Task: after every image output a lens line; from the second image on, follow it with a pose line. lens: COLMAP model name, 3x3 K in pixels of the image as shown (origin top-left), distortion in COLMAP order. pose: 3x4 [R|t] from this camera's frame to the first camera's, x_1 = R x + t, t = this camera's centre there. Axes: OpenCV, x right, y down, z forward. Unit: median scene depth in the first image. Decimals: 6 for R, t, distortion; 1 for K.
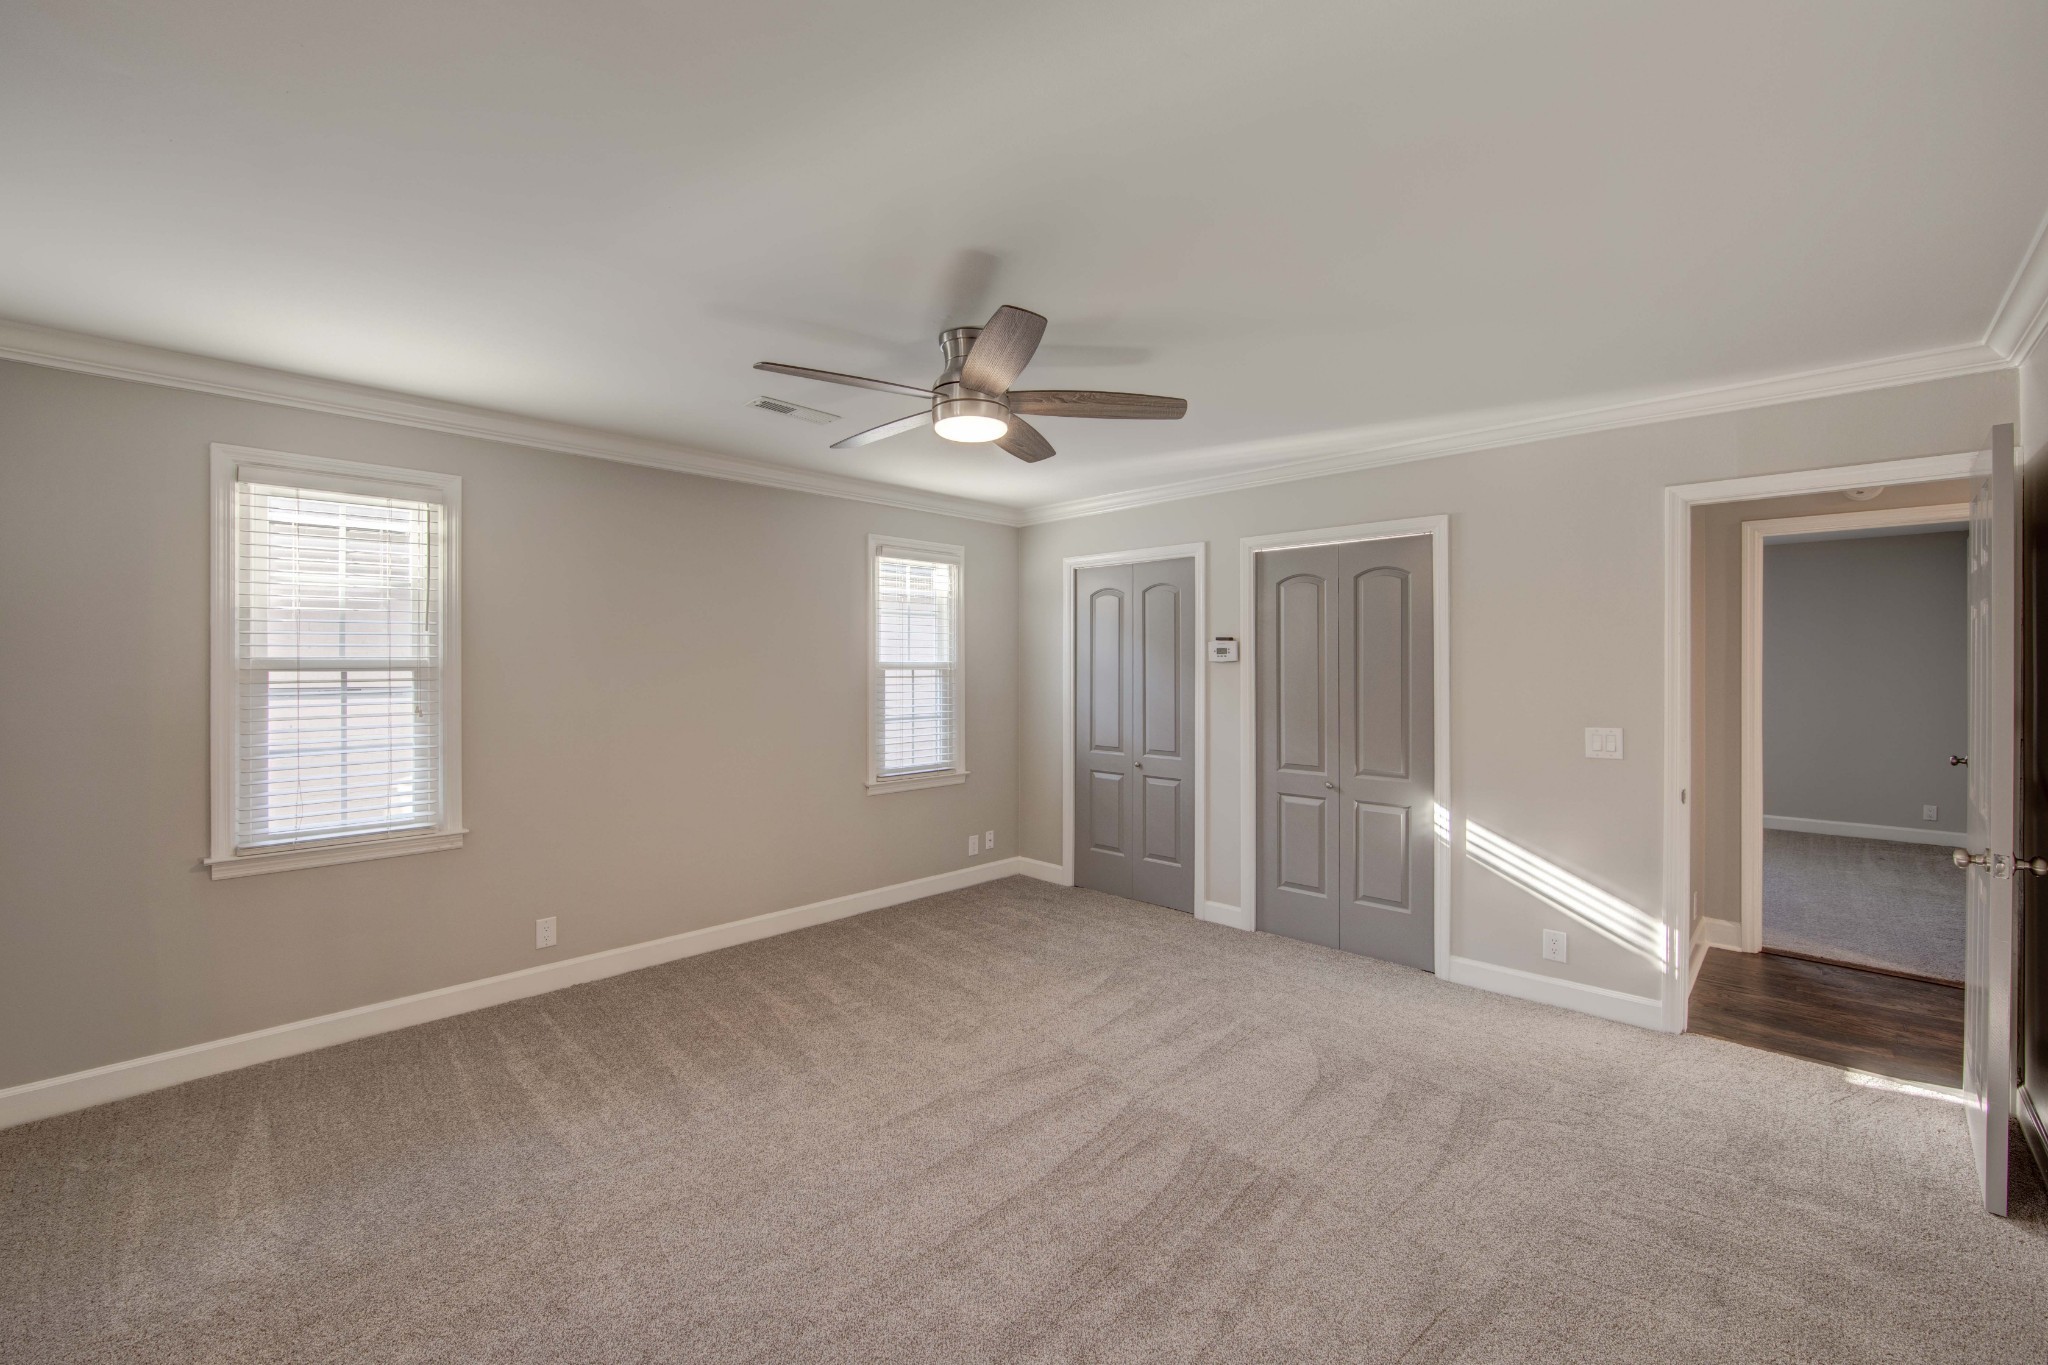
lens RADIAL K [[834.1, 0, 1033.9], [0, 834.1, 678.6], [0, 0, 1]] dist [-0.002142, -0.000218]
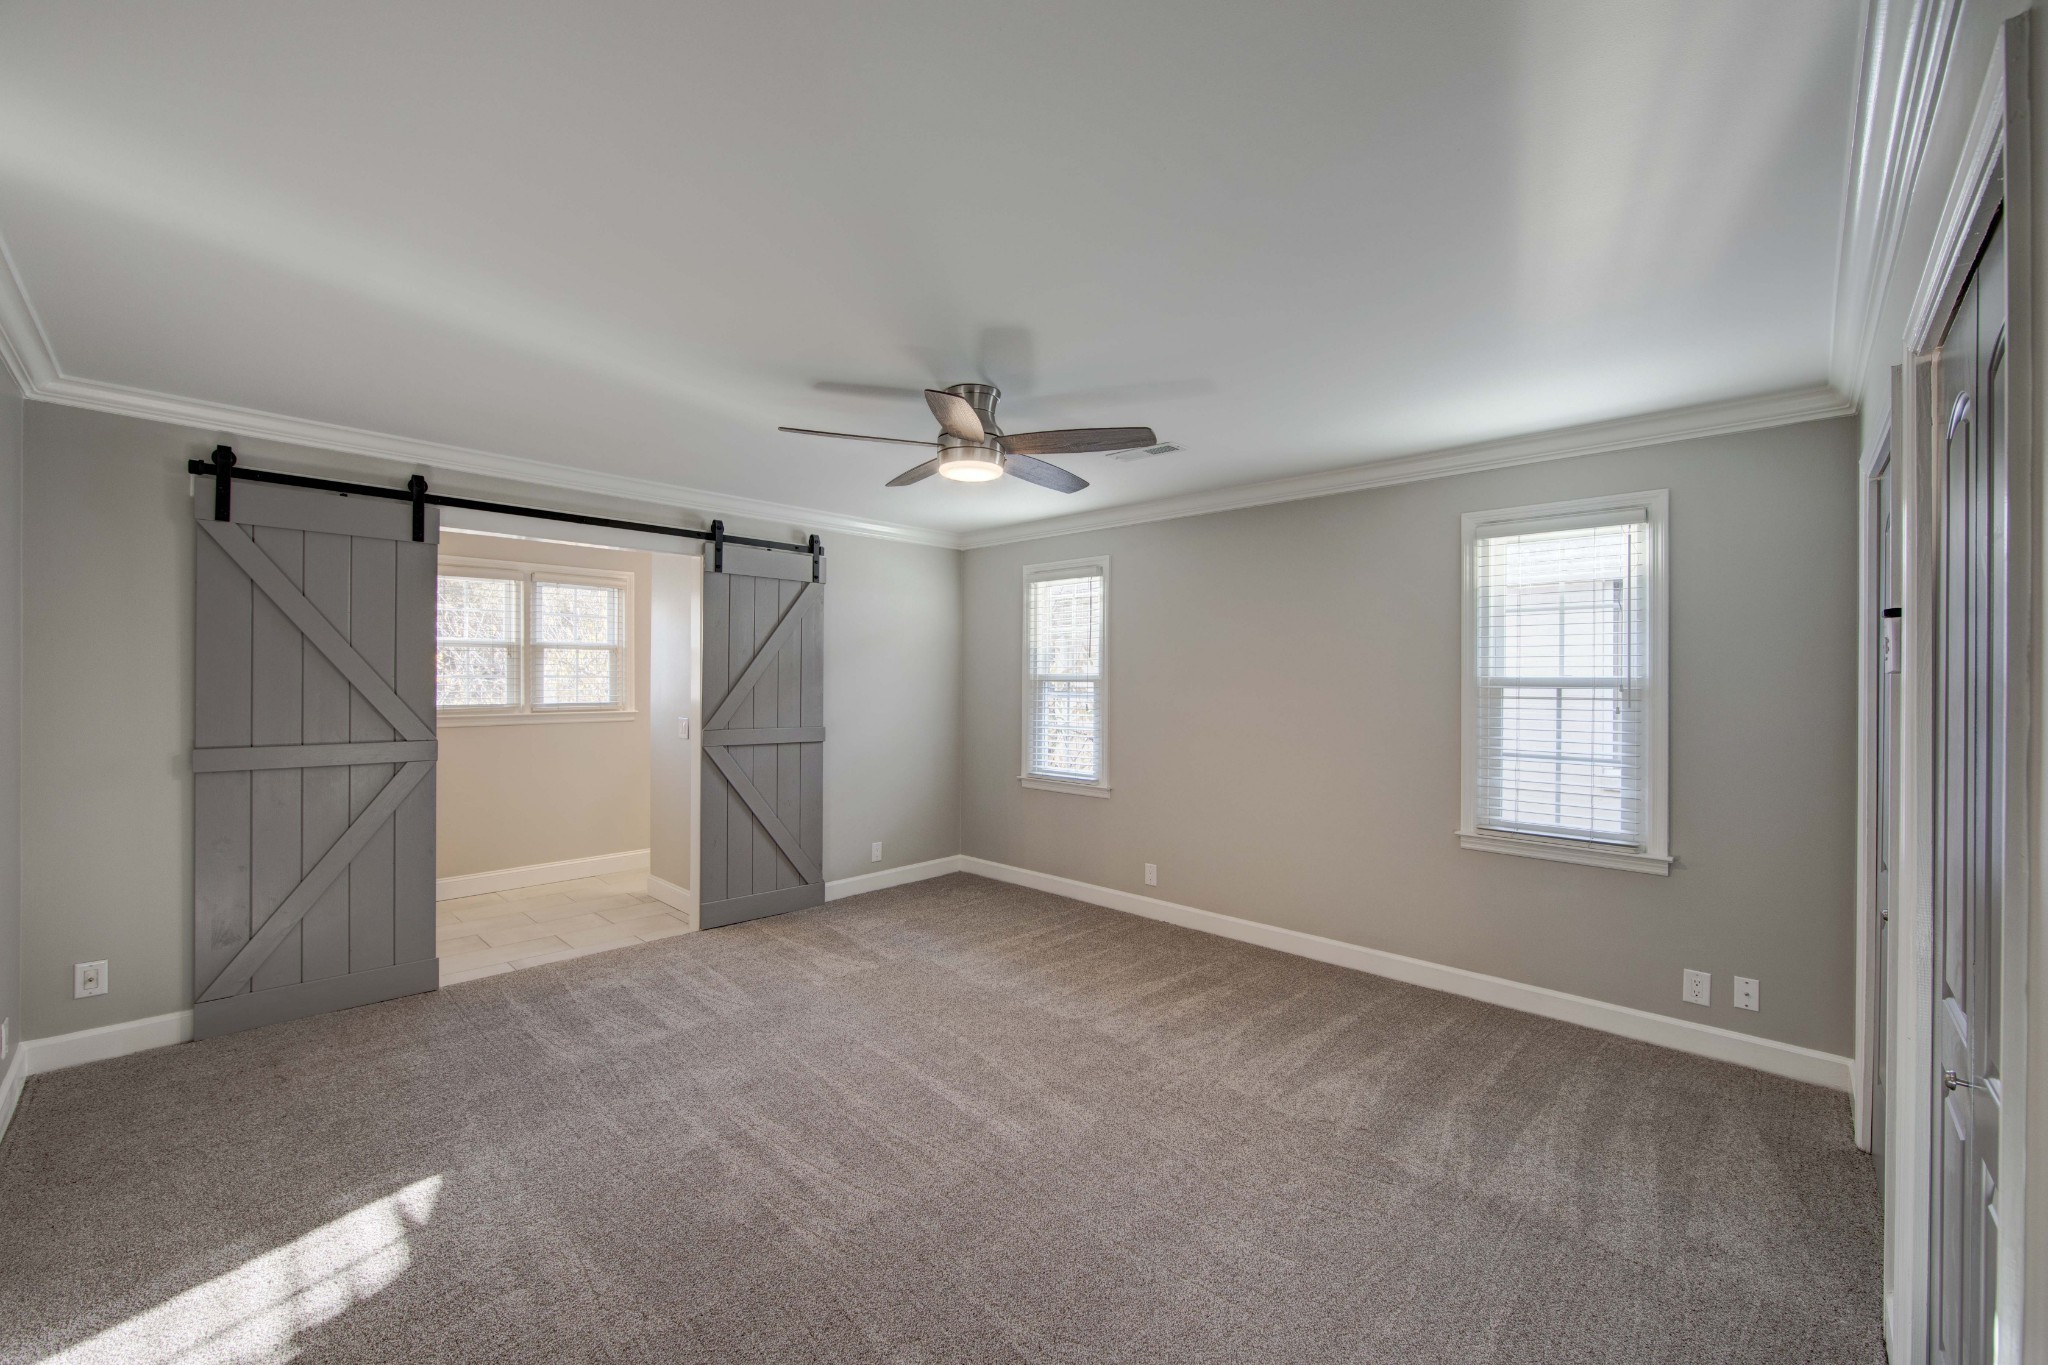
lens RADIAL K [[834.1, 0, 1033.9], [0, 834.1, 678.6], [0, 0, 1]] dist [-0.002142, -0.000218]
pose [[0.004973, -0.001533, -0.999986, 0.540482], [-0.024827, 0.999690, -0.001656, -0.006487], [0.999679, 0.024835, 0.004933, 0.547840]]
